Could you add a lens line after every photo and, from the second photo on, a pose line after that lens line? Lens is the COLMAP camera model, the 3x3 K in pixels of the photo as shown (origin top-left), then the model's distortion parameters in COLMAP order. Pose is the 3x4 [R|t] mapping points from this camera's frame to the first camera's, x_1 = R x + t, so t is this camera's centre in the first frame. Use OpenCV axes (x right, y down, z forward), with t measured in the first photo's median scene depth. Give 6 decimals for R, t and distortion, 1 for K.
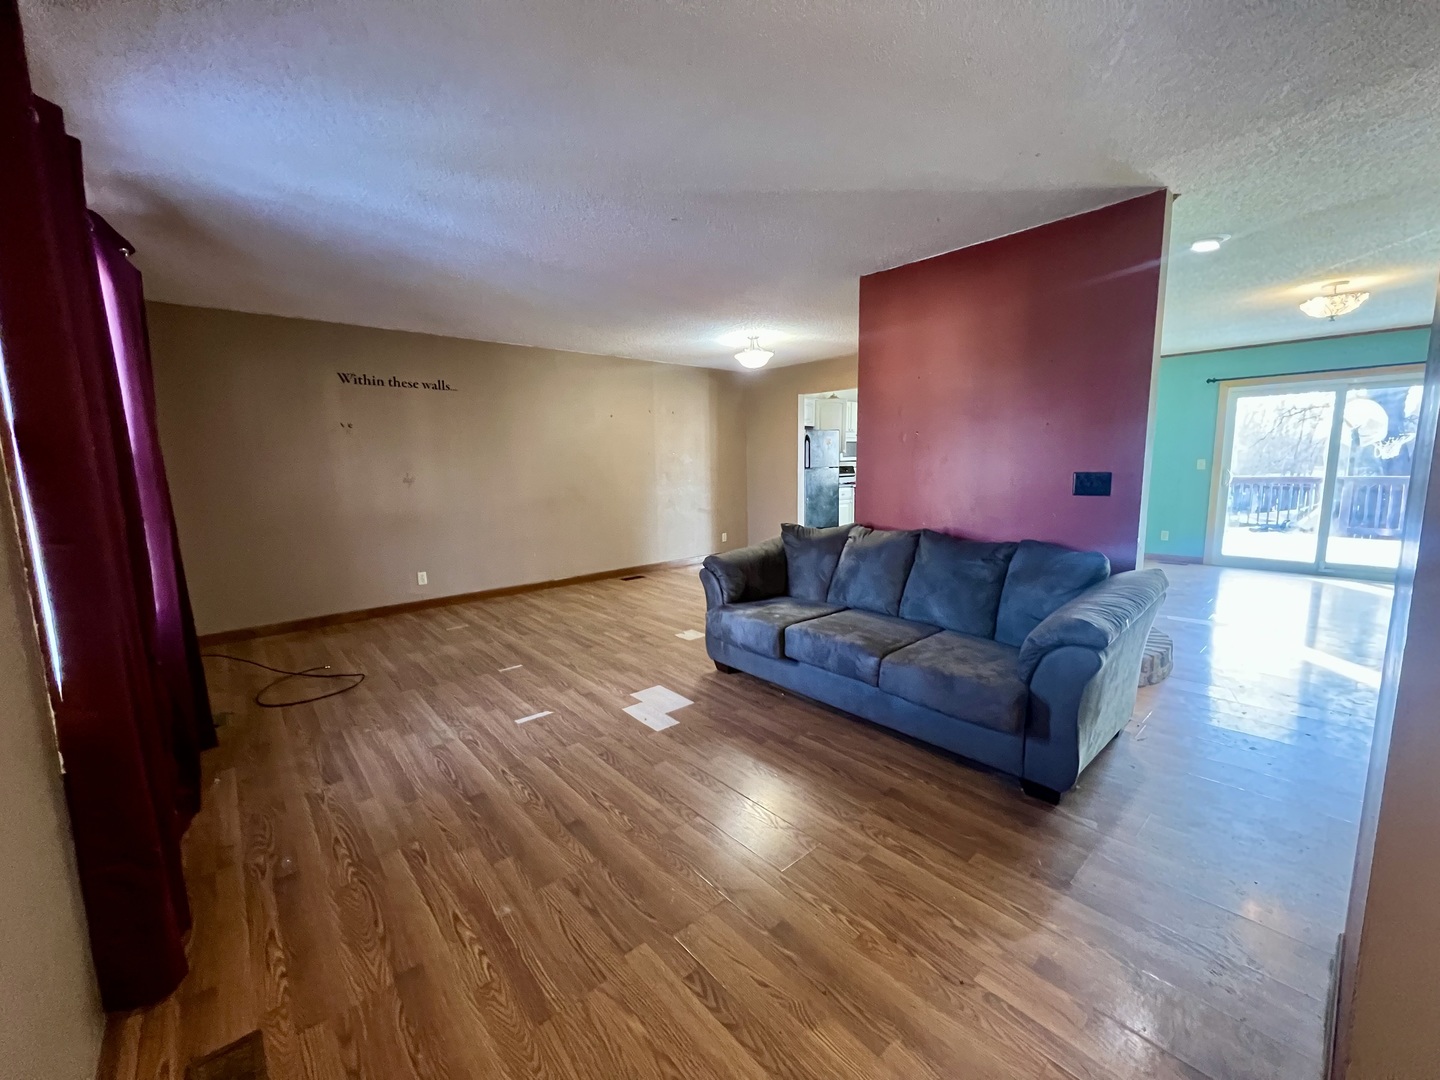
lens RADIAL K [[576.4, 0, 721.9], [0, 576.4, 538.8], [0, 0, 1]] dist [0.001220, -0.000036]
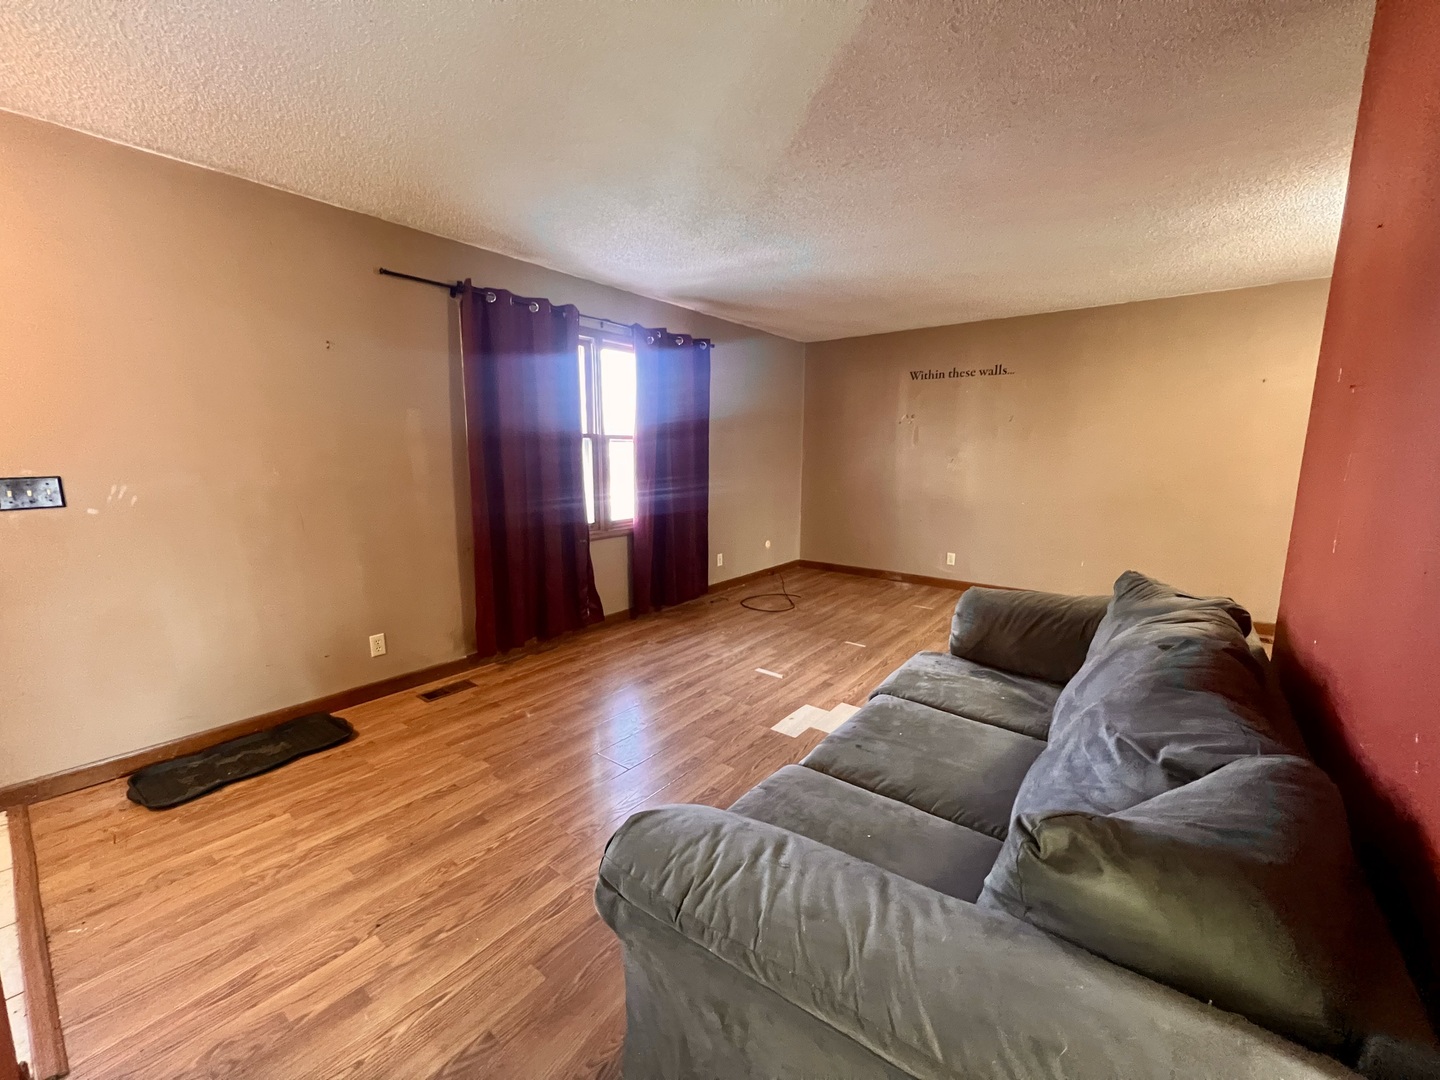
lens RADIAL K [[573.4, 0, 721.9], [0, 573.4, 540.3], [0, 0, 1]] dist [-0.000618, 0.000088]
pose [[0.181680, 0.170641, -0.968439, 0.712404], [-0.138282, 0.979476, 0.146644, -0.103301], [0.973586, 0.107275, 0.201548, 0.646429]]
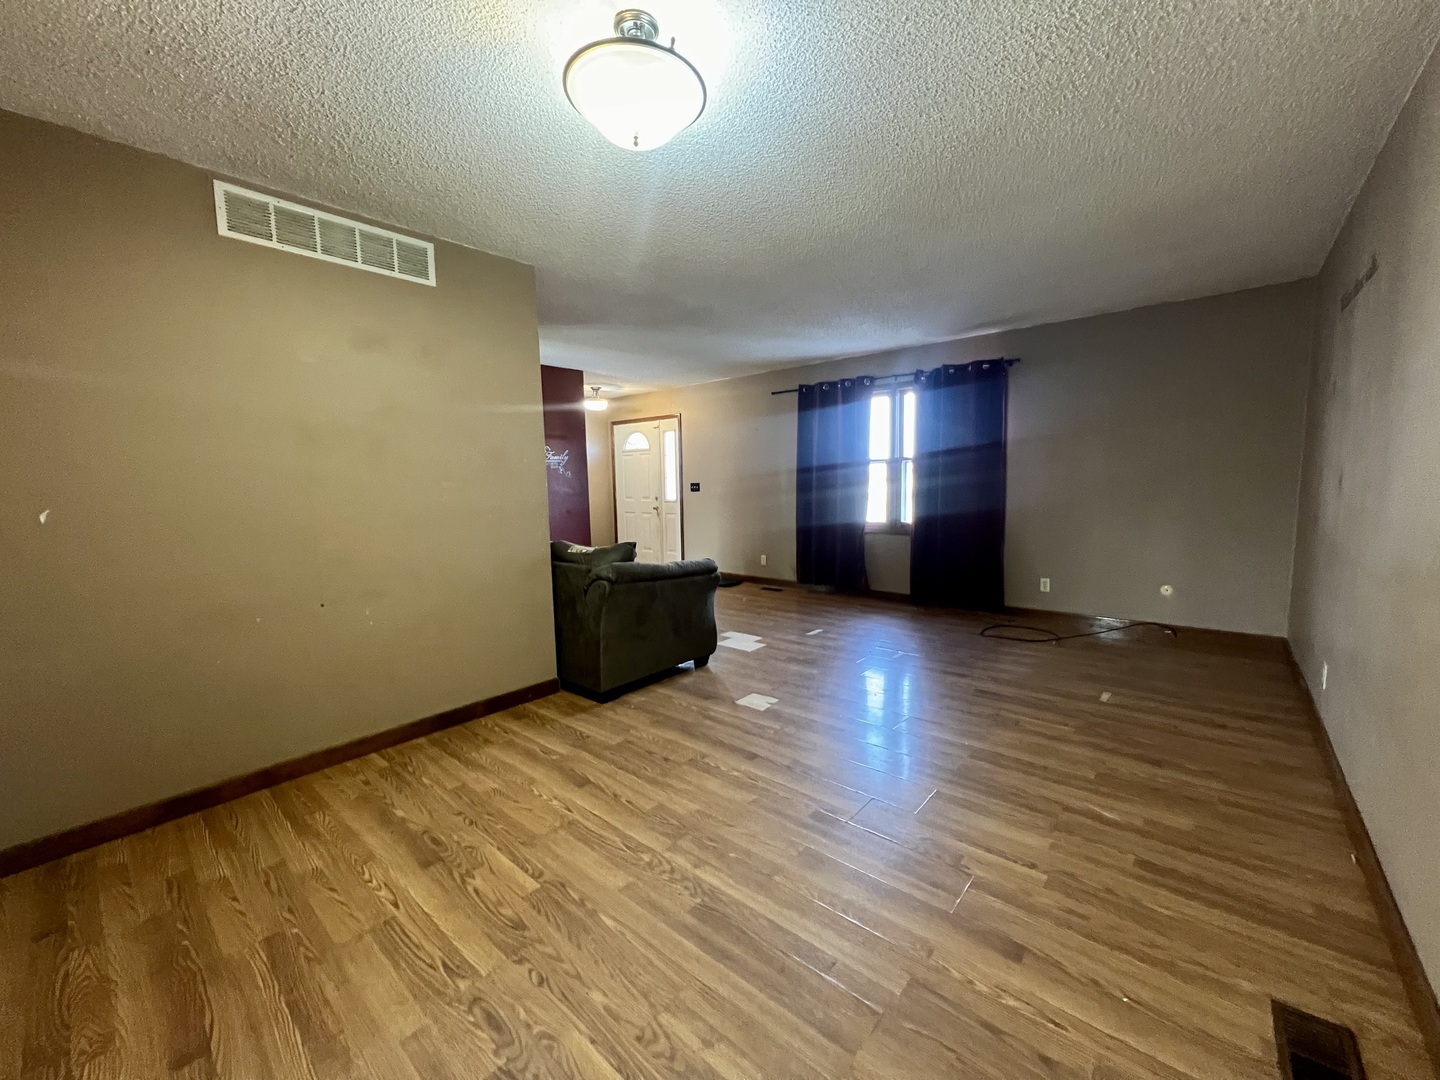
lens RADIAL K [[573.4, 0, 721.9], [0, 573.4, 540.3], [0, 0, 1]] dist [-0.000618, 0.000088]
pose [[-0.989801, 0.051881, -0.132676, 0.114589], [0.018456, 0.970180, 0.241684, -0.309661], [0.141258, 0.236770, -0.961242, 2.385147]]
